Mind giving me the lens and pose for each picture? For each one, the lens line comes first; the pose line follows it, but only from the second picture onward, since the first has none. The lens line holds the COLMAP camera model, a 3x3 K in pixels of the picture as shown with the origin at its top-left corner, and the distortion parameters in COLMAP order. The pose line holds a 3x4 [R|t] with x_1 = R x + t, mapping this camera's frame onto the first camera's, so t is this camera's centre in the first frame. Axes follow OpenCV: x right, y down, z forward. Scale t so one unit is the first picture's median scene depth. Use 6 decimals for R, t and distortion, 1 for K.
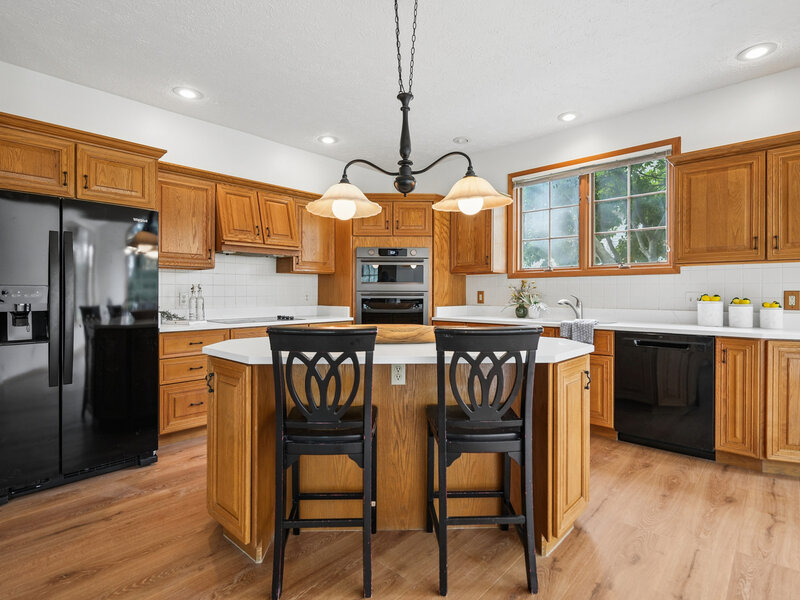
lens RADIAL K [[415.3, 0, 404.2], [0, 415.3, 296.1], [0, 0, 1]] dist [-0.024565, -0.000930]
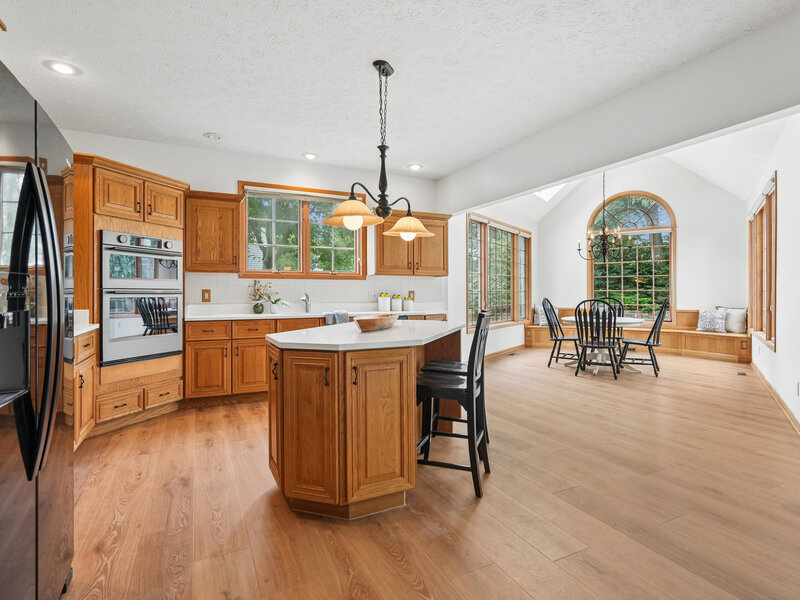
lens RADIAL K [[415.3, 0, 404.2], [0, 415.3, 296.1], [0, 0, 1]] dist [-0.024565, -0.000930]
pose [[0.362577, -0.006353, 0.931932, -0.786795], [0.003798, 0.999979, 0.005339, 0.000648], [-0.931946, 0.001604, 0.362593, 0.275873]]
